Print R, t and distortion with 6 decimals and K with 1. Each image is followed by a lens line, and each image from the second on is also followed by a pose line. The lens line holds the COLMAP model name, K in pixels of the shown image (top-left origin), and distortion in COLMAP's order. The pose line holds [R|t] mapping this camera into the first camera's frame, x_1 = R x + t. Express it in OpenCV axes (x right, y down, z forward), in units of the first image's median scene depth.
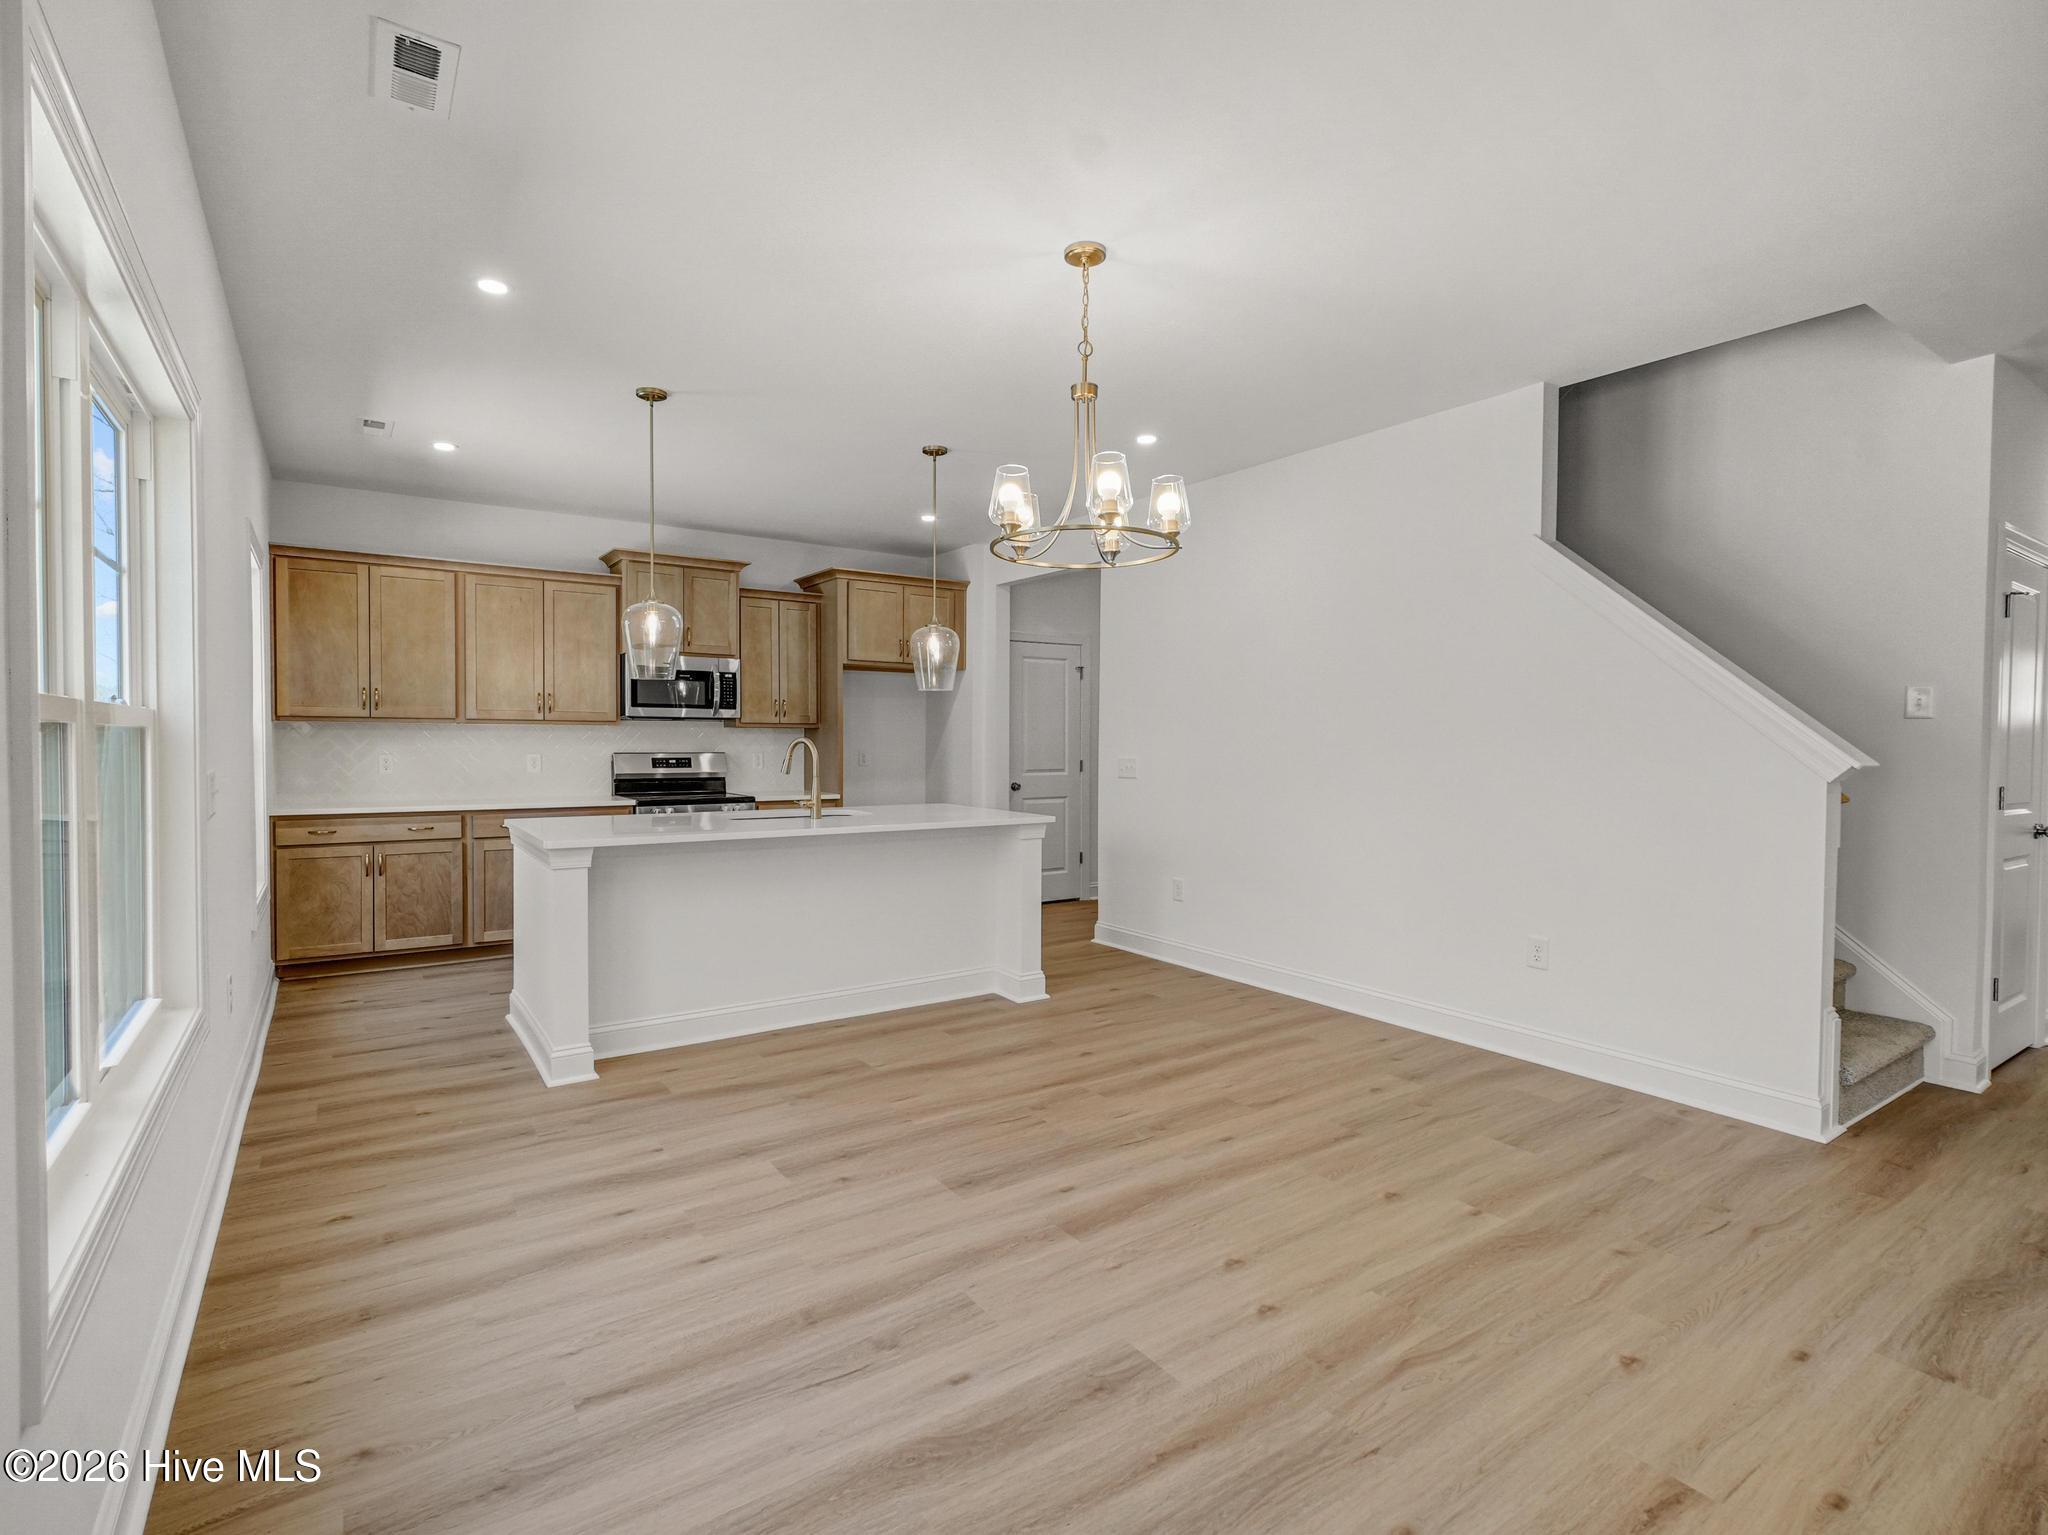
lens RADIAL K [[984.6, 0, 1024.0], [0, 984.6, 767.5], [0, 0, 1]] dist [-0.004120, -0.000051]
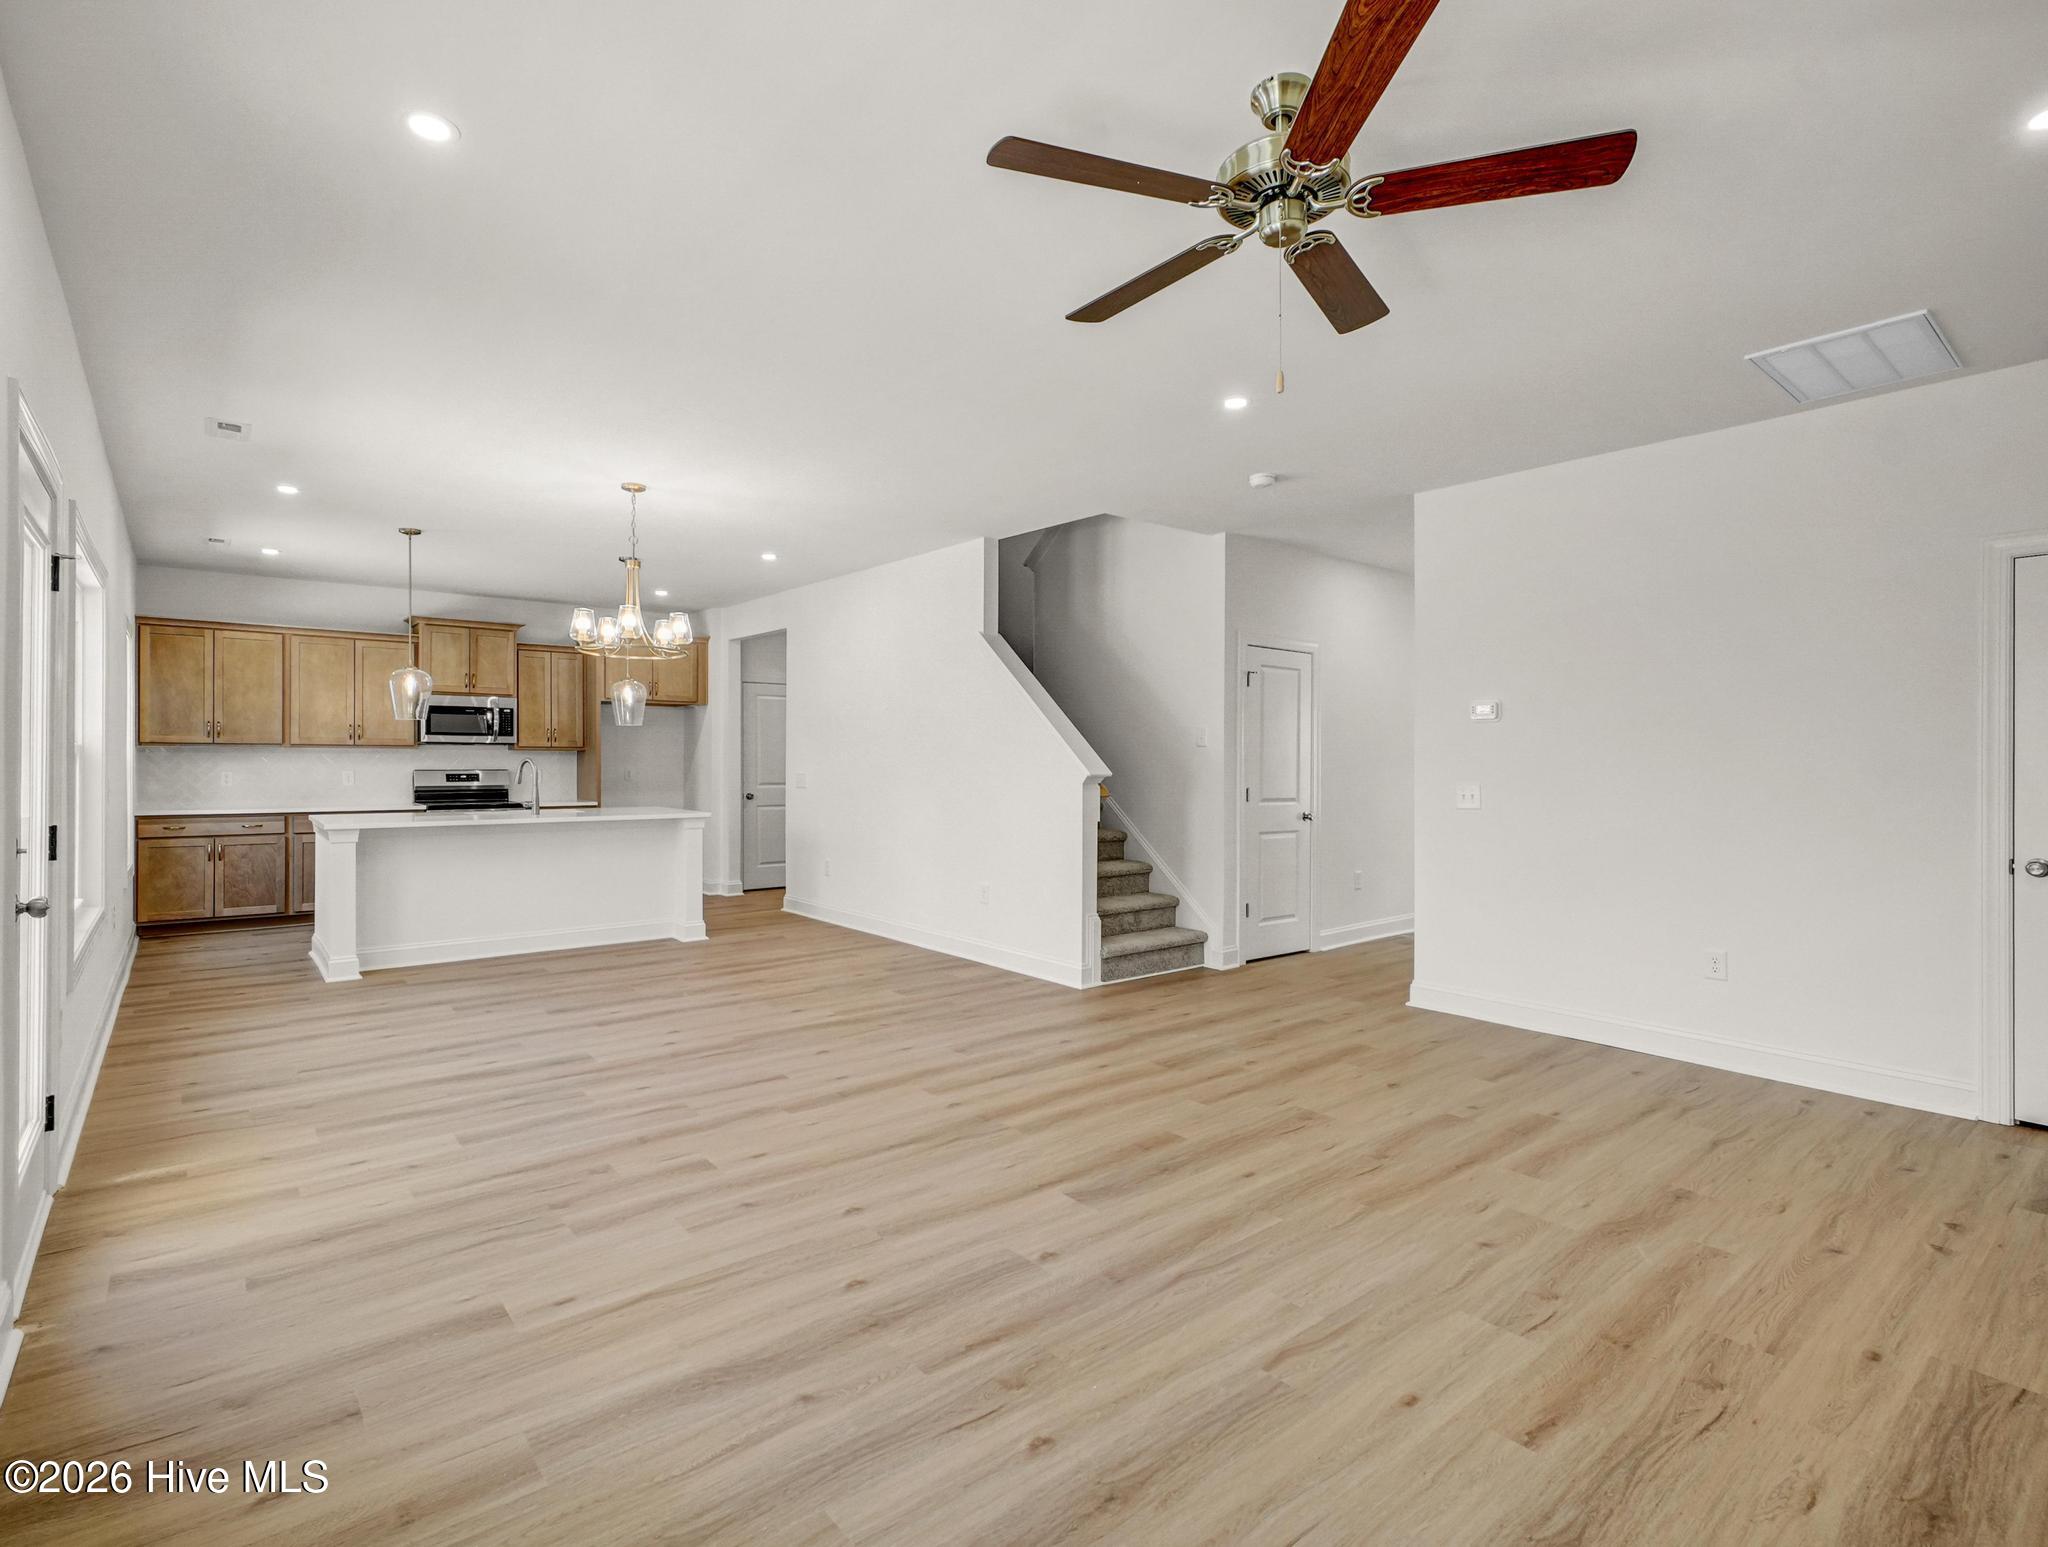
lens RADIAL K [[1003.4, 0, 1023.6], [0, 1003.4, 768.6], [0, 0, 1]] dist [-0.023042, 0.013610]
pose [[0.996171, -0.001251, 0.087420, 0.333649], [0.002809, 0.999840, -0.017694, 0.011012], [-0.087384, 0.017872, 0.996014, -0.470045]]
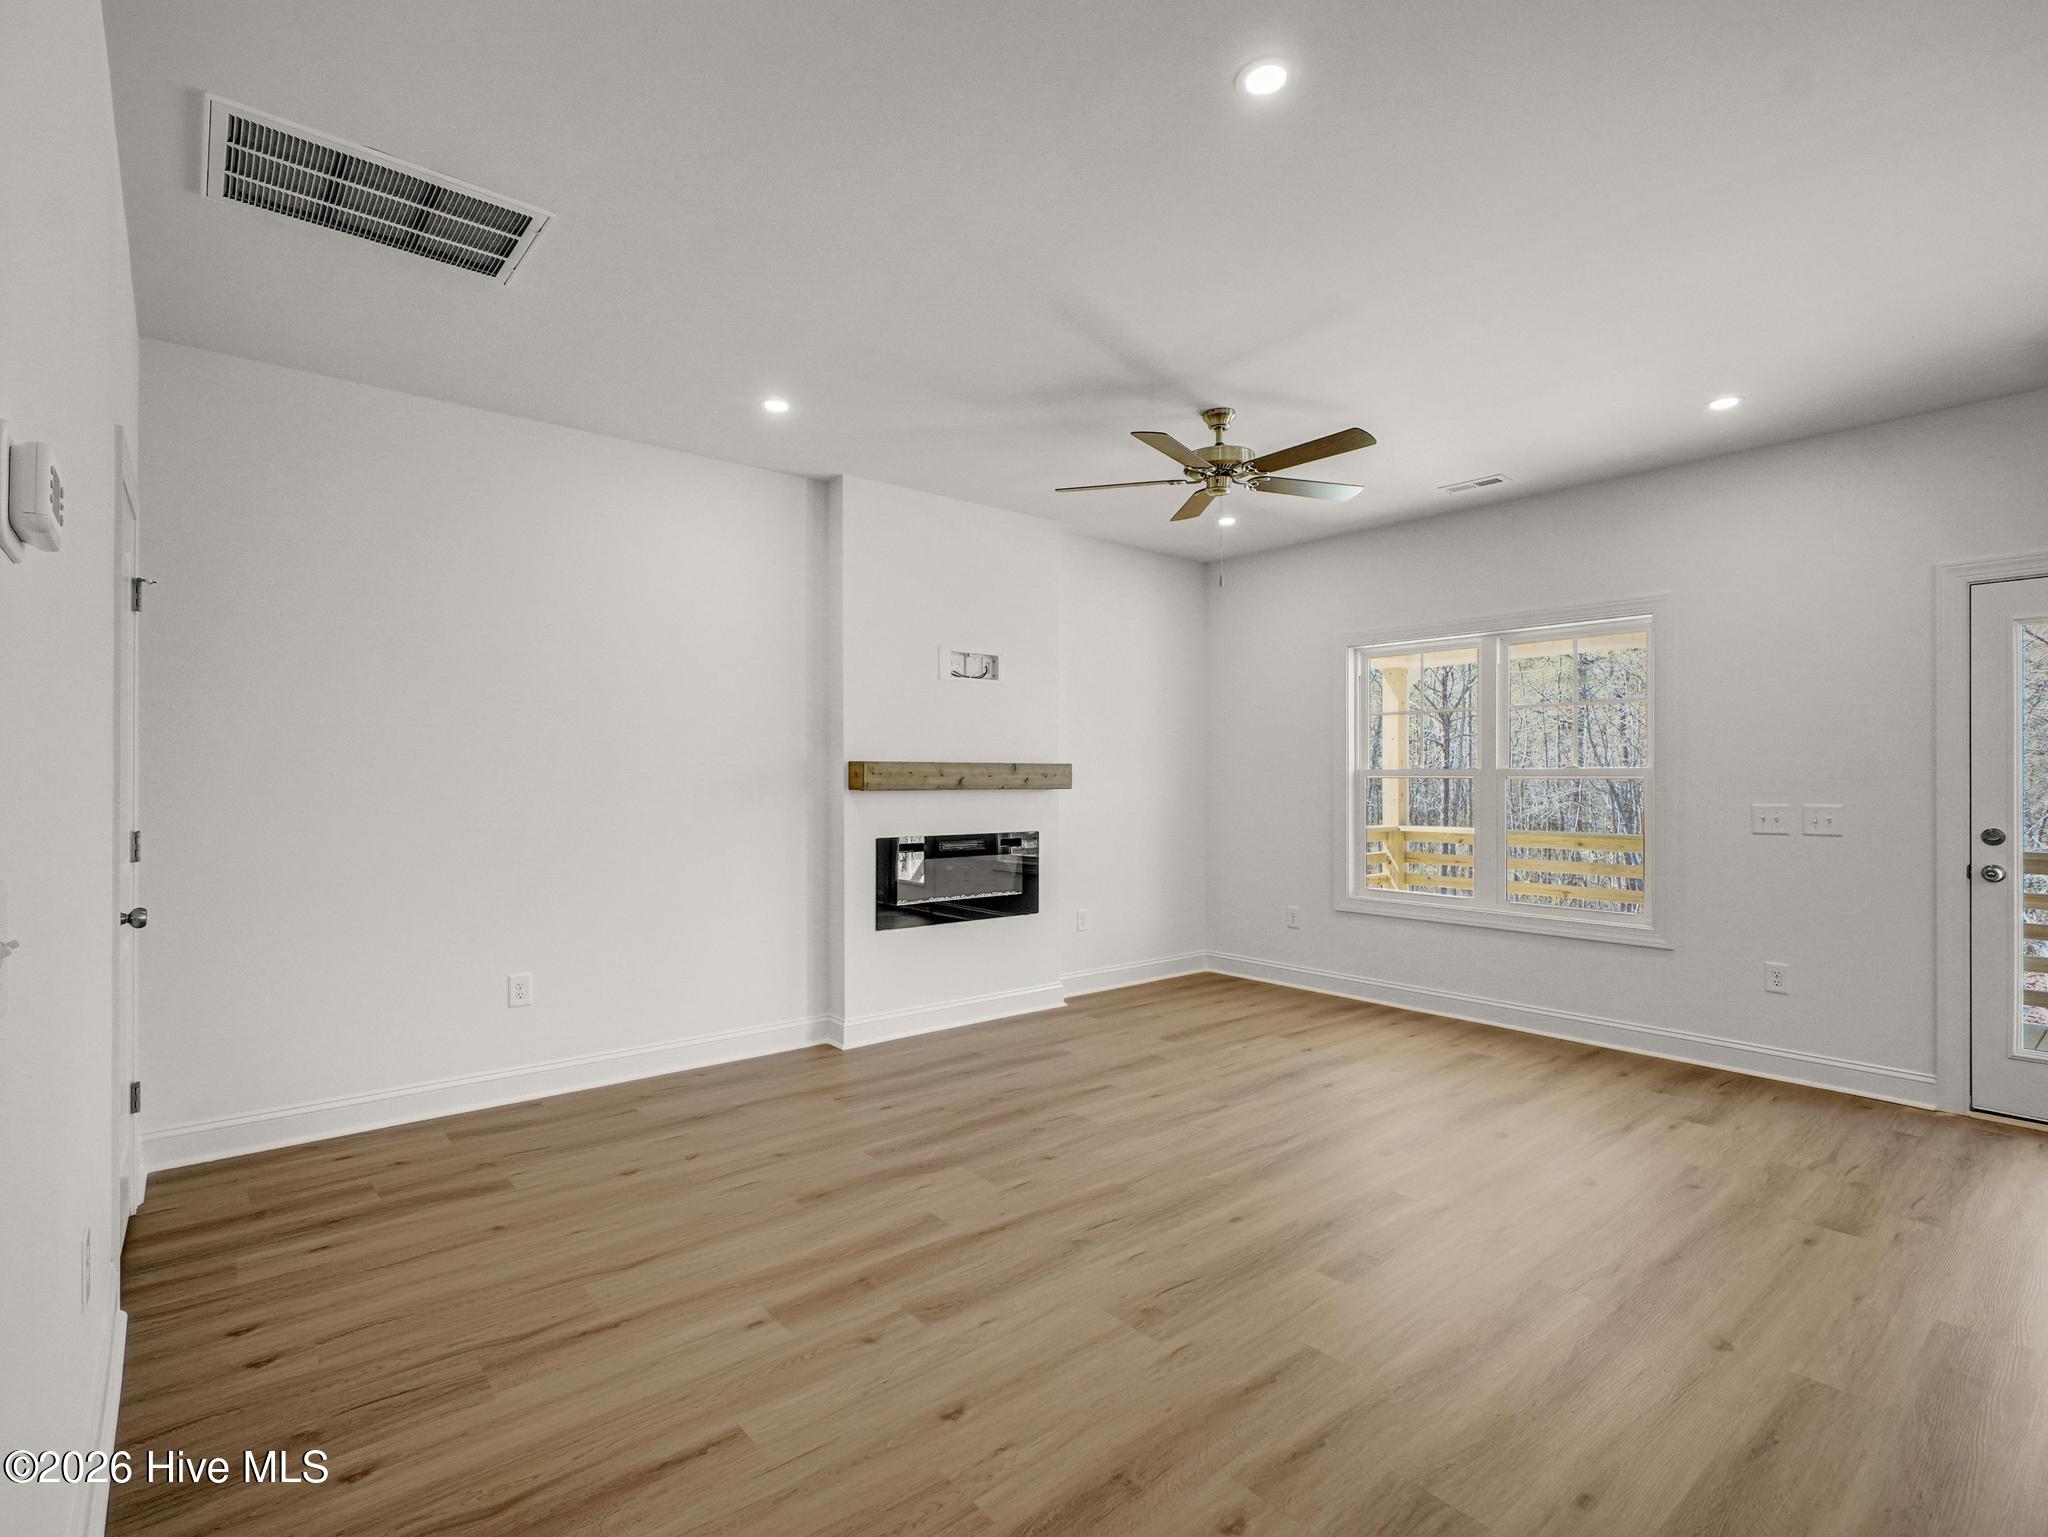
lens RADIAL K [[991.1, 0, 1014.9], [0, 991.1, 773.6], [0, 0, 1]] dist [0.001033, 0.000476]
pose [[-0.995840, -0.008192, -0.090752, 0.692810], [-0.010051, 0.999749, 0.020047, -0.015220], [0.090565, 0.020876, -0.995672, 0.645172]]
